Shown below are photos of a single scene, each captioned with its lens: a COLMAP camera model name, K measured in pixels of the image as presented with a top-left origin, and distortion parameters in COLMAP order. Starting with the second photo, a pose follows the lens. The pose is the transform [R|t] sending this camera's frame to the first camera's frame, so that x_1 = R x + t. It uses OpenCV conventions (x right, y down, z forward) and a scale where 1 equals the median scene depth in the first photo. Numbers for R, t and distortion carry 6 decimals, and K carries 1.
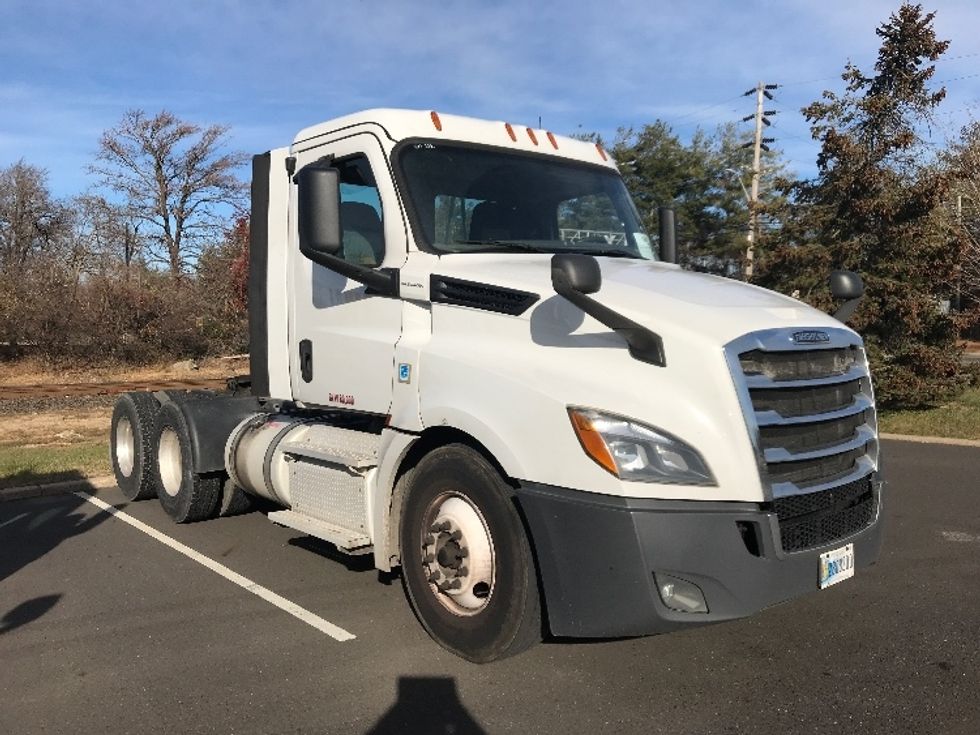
lens RADIAL K [[821.4, 0, 490.0], [0, 821.4, 367.5], [0, 0, 1]] dist [0.003944, 0.000139]
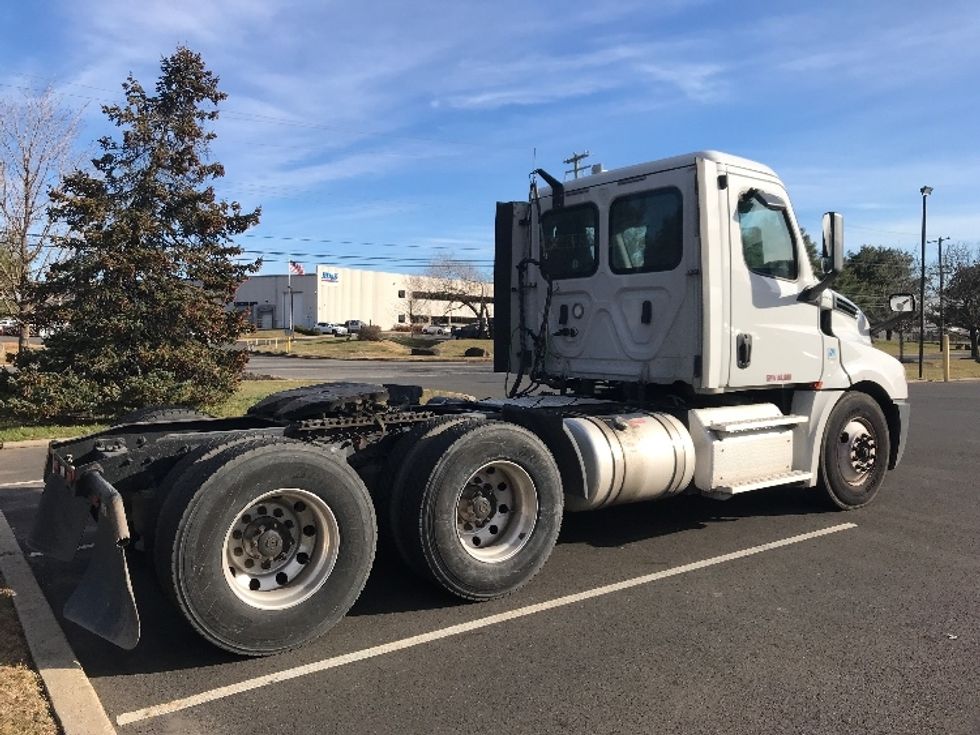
lens RADIAL K [[811.2, 0, 515.4], [0, 811.2, 368.5], [0, 0, 1]] dist [0.010222, -0.004134]
pose [[0.050034, -0.030348, 0.998286, -1.644985], [0.053068, 0.998207, 0.027686, -0.037807], [-0.997337, 0.051592, 0.051555, 1.474727]]
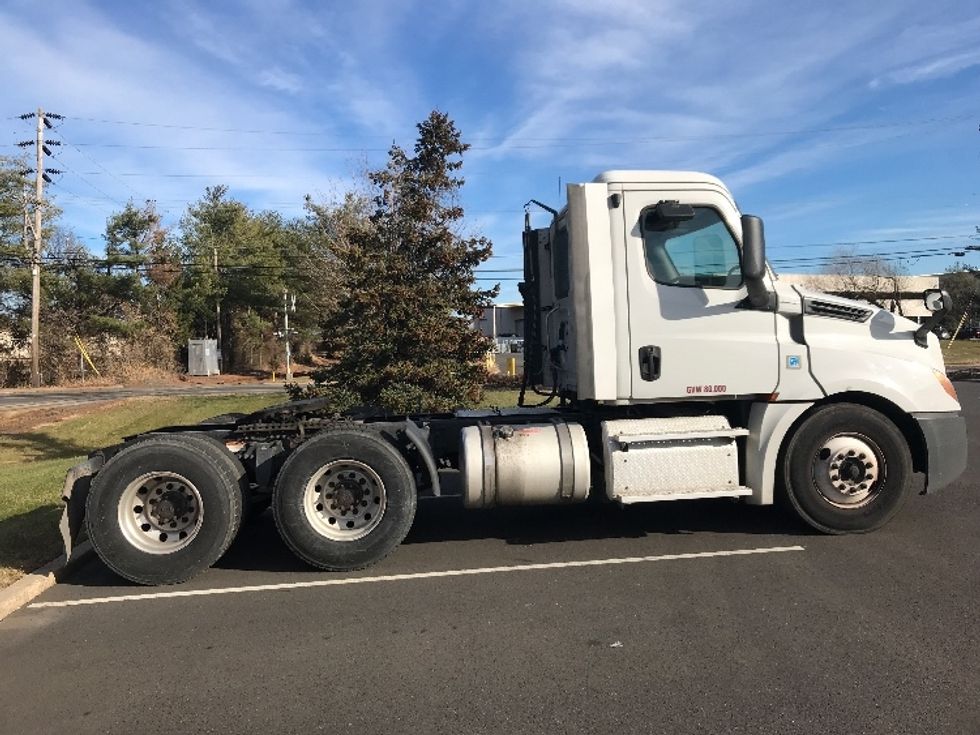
lens RADIAL K [[811.2, 0, 515.4], [0, 811.2, 368.5], [0, 0, 1]] dist [0.010222, -0.004134]
pose [[0.544605, -0.029740, 0.838165, -1.542667], [0.073881, 0.997187, -0.012623, -0.000136], [-0.835432, 0.068799, 0.545270, 0.599530]]
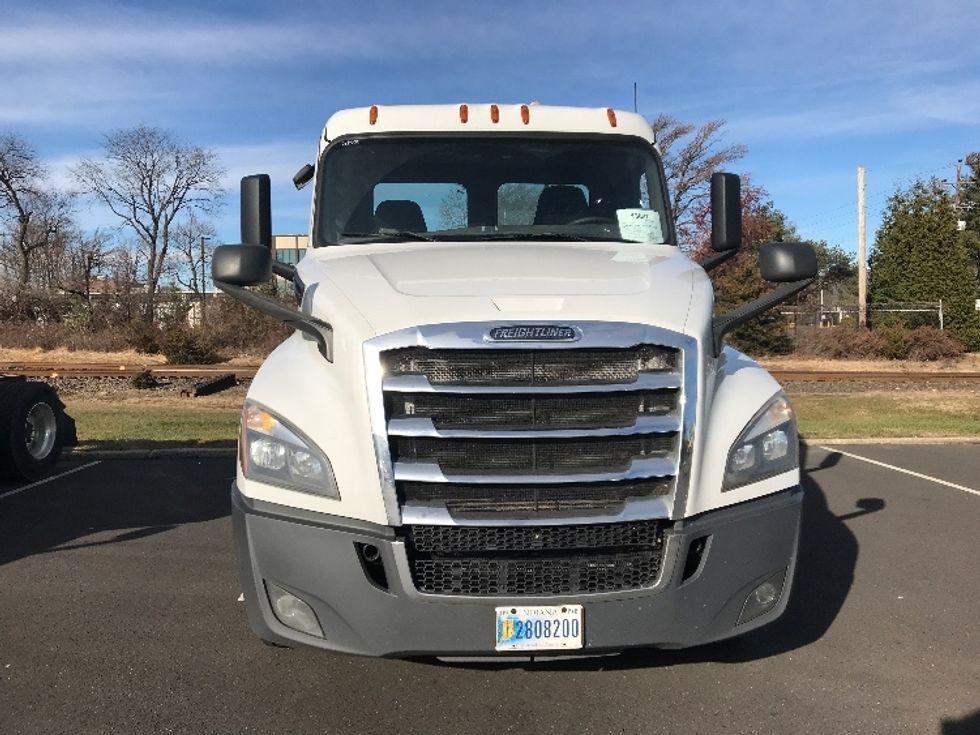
lens RADIAL K [[811.2, 0, 515.4], [0, 811.2, 368.5], [0, 0, 1]] dist [0.010222, -0.004134]
pose [[0.807938, 0.042151, -0.587758, 0.711980], [-0.035113, 0.999110, 0.023384, -0.018148], [0.588220, 0.001745, 0.808699, 0.307217]]
